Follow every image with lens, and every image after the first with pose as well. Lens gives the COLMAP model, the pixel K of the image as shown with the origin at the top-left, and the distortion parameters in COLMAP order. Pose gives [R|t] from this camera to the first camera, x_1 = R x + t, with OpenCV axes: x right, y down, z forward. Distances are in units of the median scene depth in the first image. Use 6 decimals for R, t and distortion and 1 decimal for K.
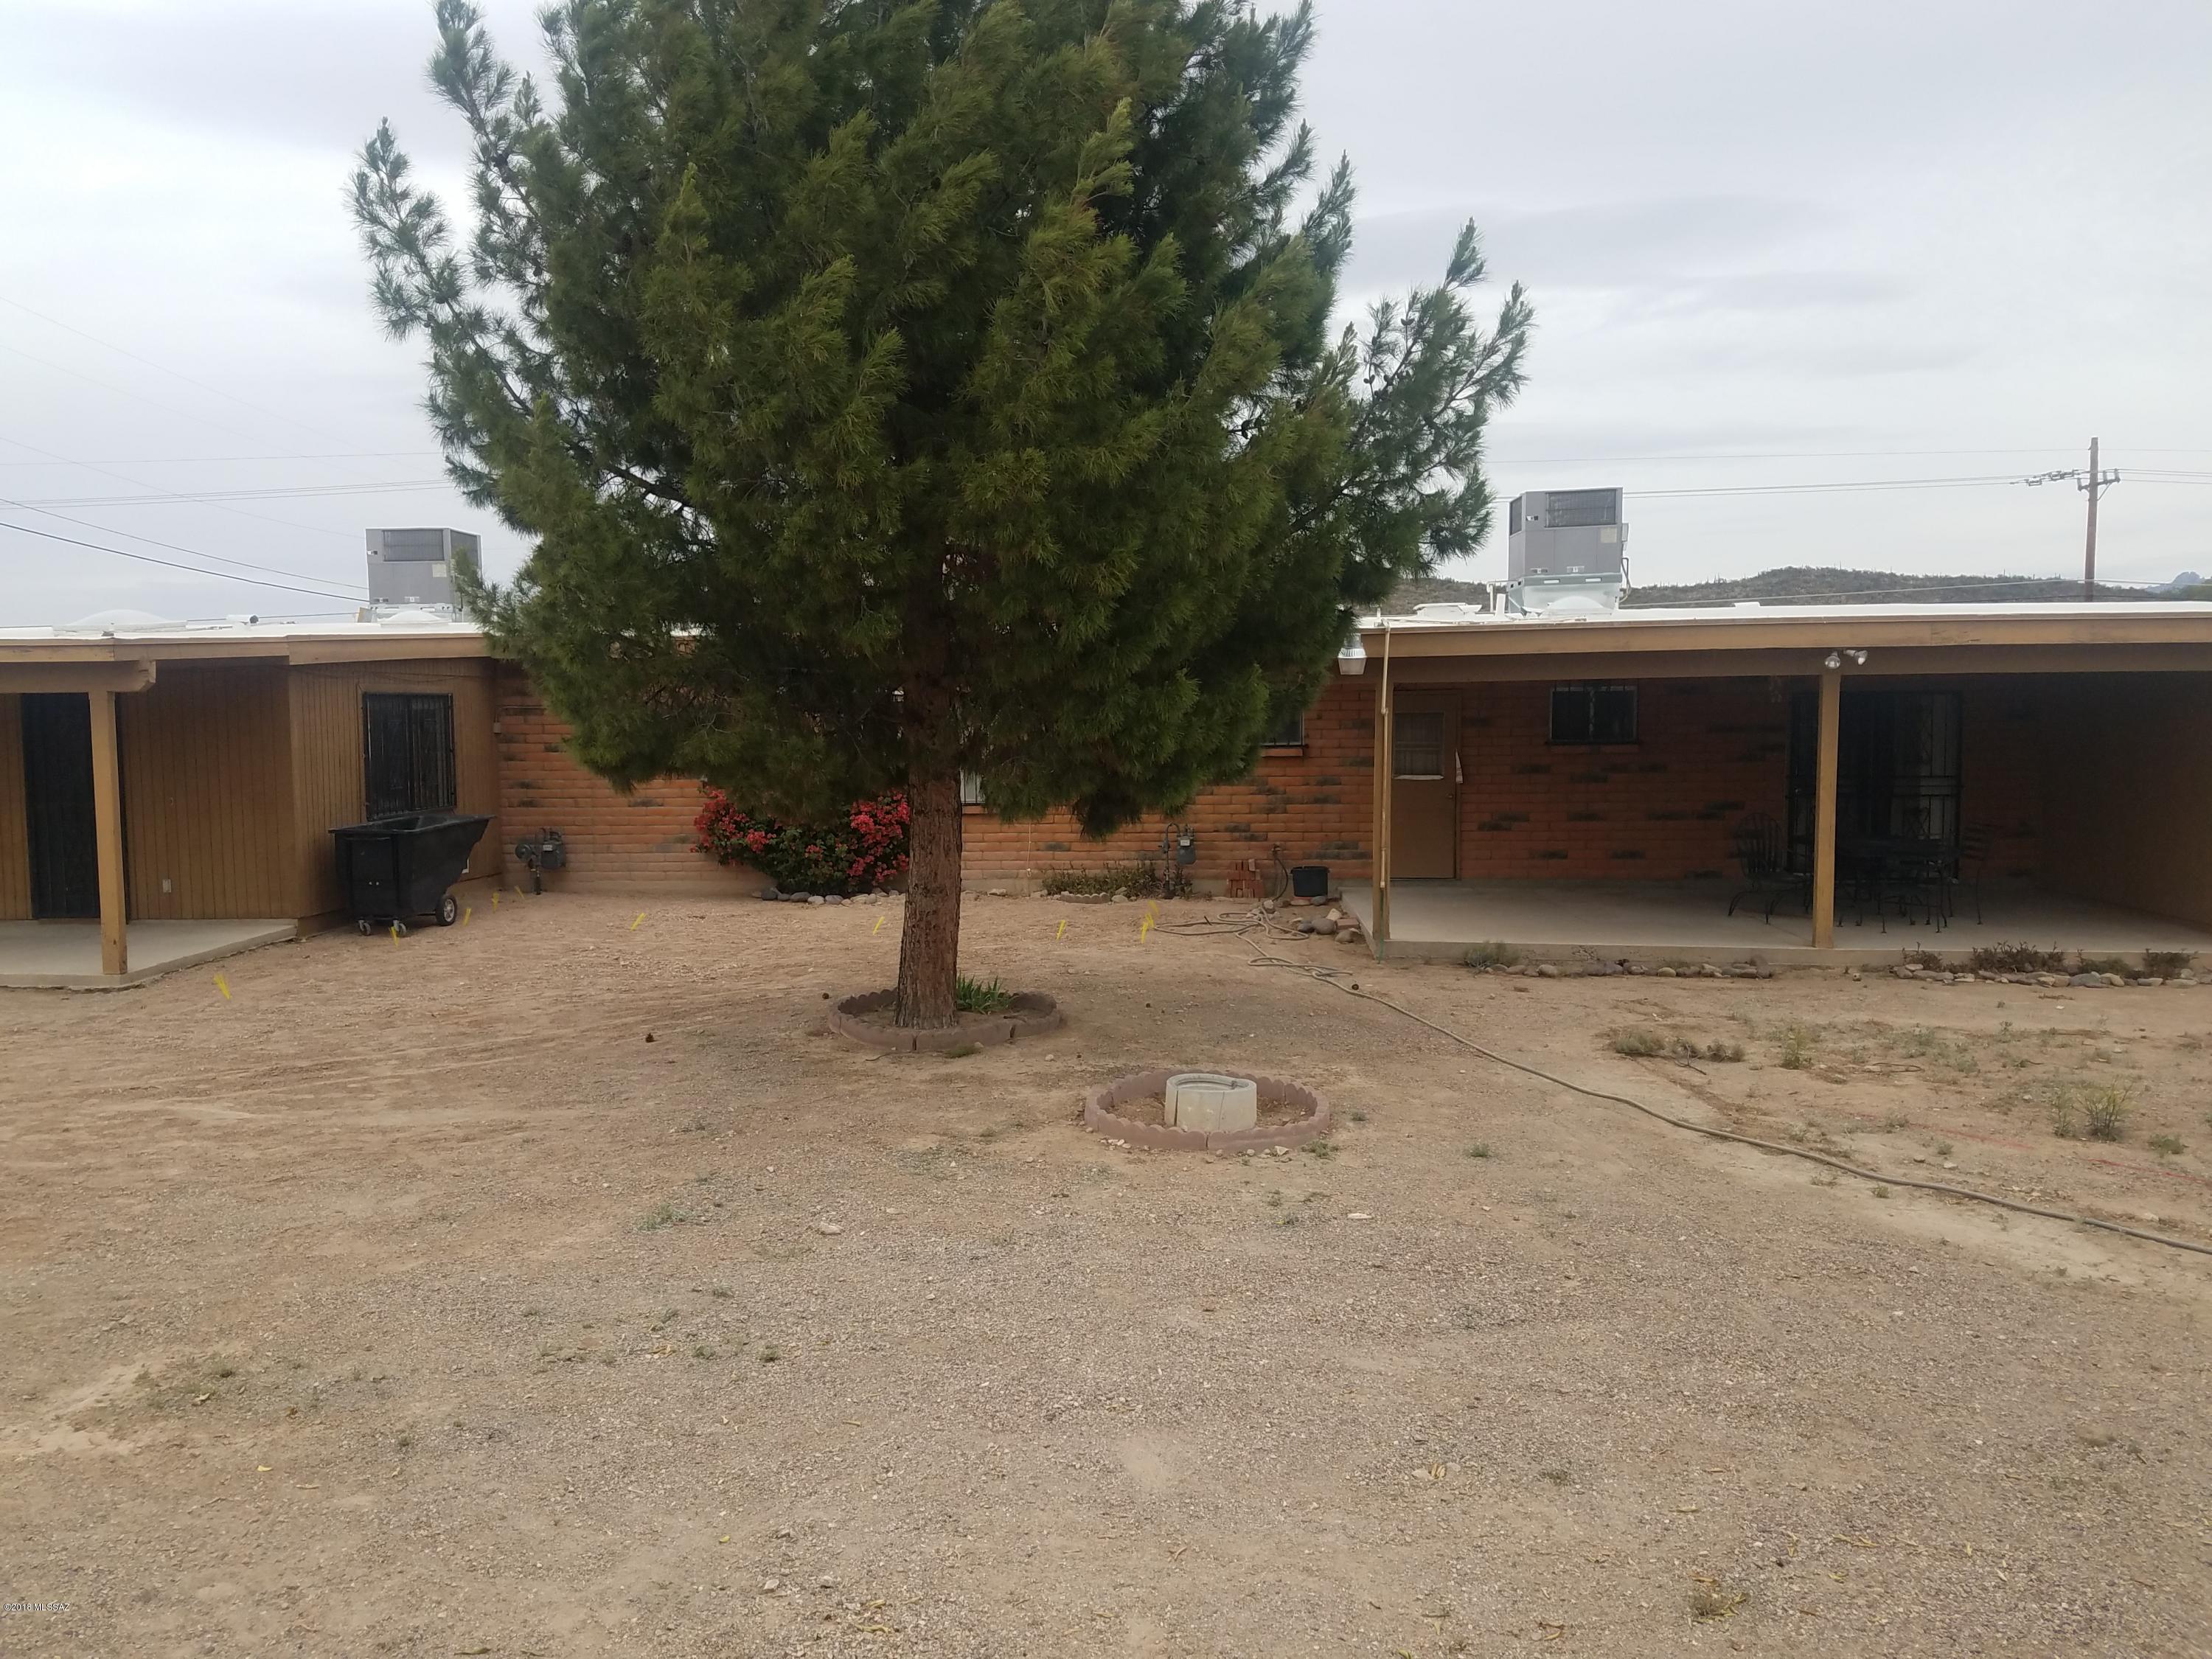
lens RADIAL K [[1695.7, 0, 1104.4], [0, 1695.7, 838.6], [0, 0, 1]] dist [0.088890, 0.002946]
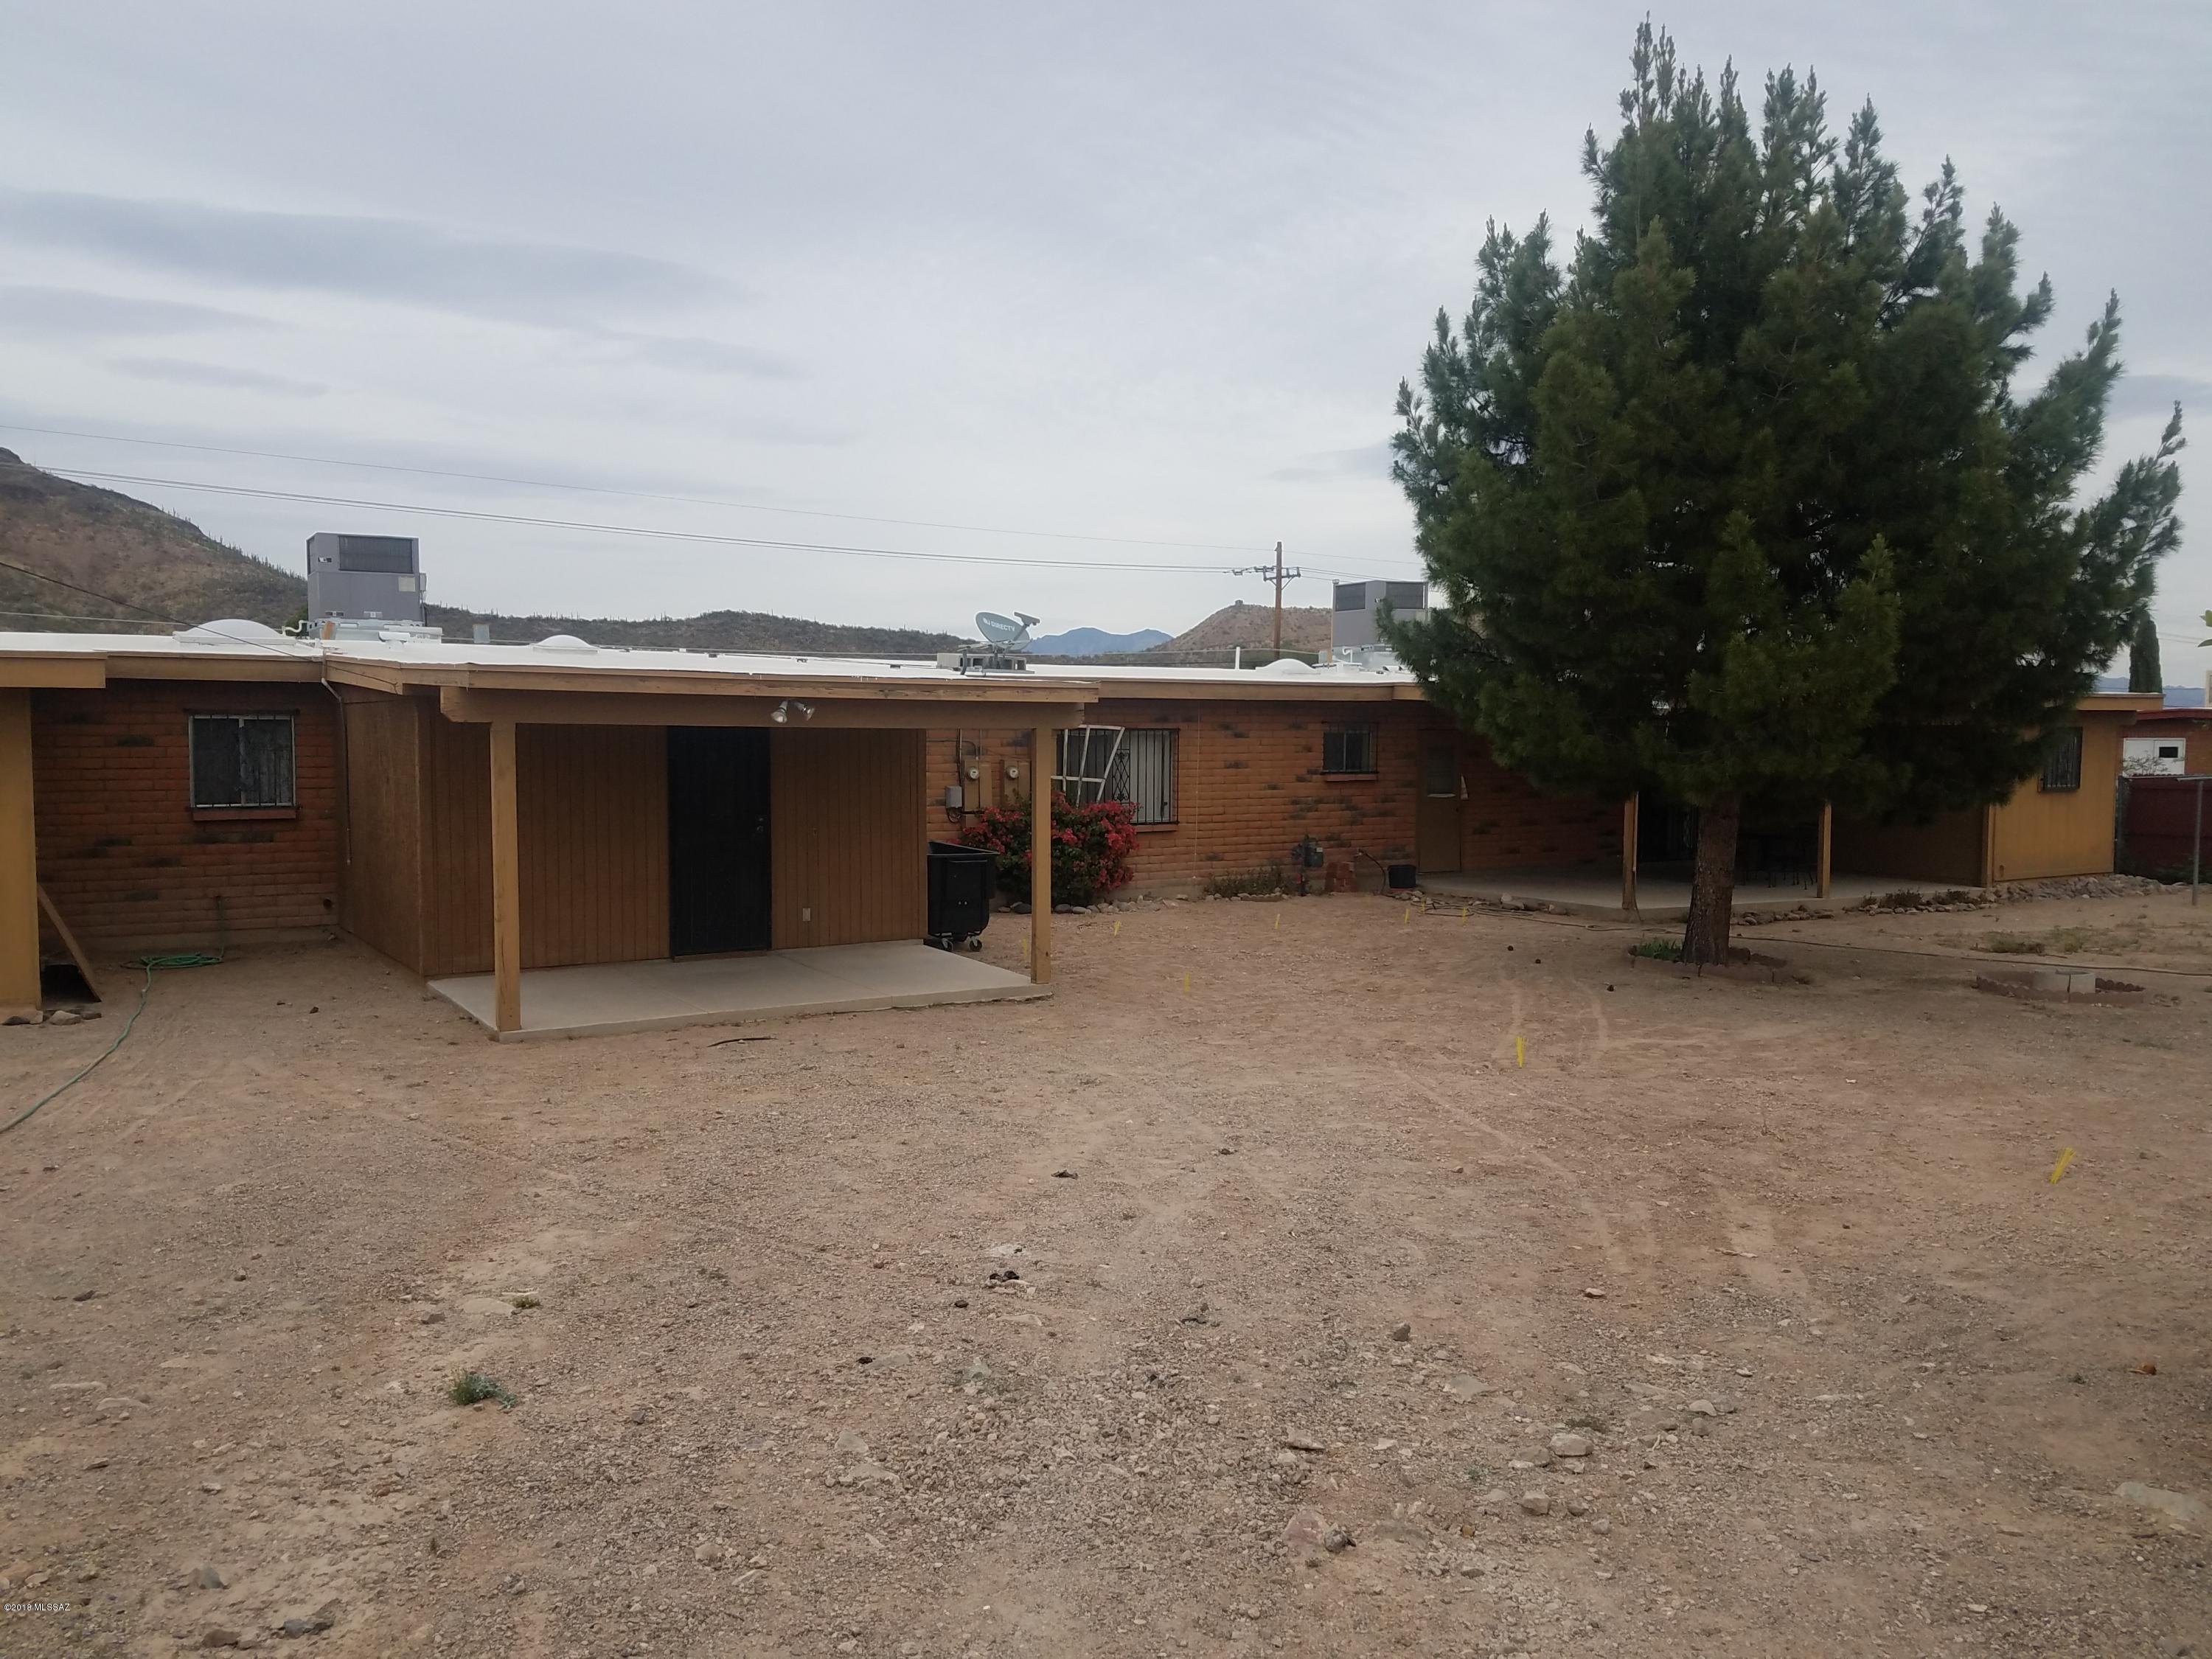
lens RADIAL K [[1695.7, 0, 1097.8], [0, 1695.7, 822.4], [0, 0, 1]] dist [0.088890, 0.002946]
pose [[0.820309, -0.021073, 0.571532, -0.788465], [0.036831, 0.999193, -0.016022, -0.003622], [-0.570733, 0.034193, 0.820424, 0.070567]]
